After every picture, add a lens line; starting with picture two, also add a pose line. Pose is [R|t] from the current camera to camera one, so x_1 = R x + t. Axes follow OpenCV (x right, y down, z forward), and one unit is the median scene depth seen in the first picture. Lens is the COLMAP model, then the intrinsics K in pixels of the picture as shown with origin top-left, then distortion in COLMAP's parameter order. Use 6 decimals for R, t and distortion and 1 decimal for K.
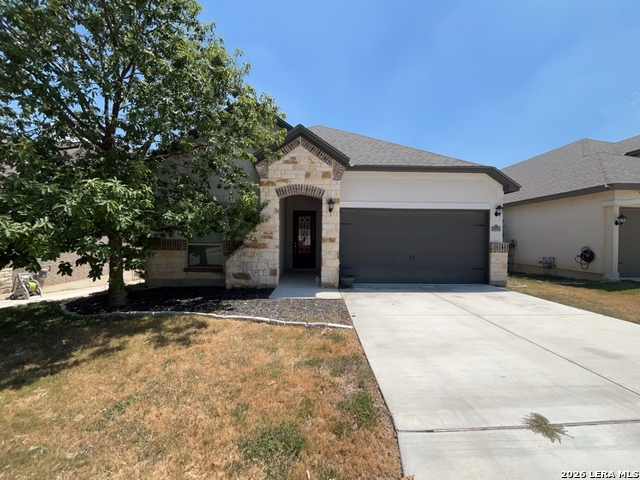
lens RADIAL K [[258.7, 0, 323.0], [0, 258.7, 240.4], [0, 0, 1]] dist [-0.001825, 0.000246]
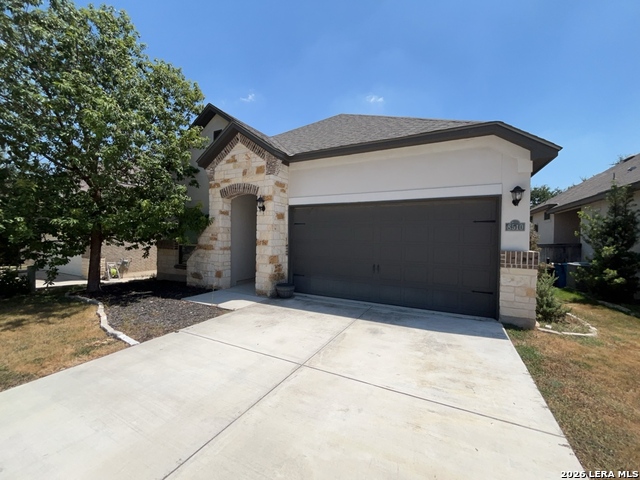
lens RADIAL K [[258.7, 0, 319.9], [0, 258.7, 240.2], [0, 0, 1]] dist [-0.001825, 0.000246]
pose [[0.878738, 0.009060, -0.477218, 0.624393], [-0.010779, 0.999942, -0.000865, -0.010714], [0.477182, 0.005905, 0.878785, 0.311347]]
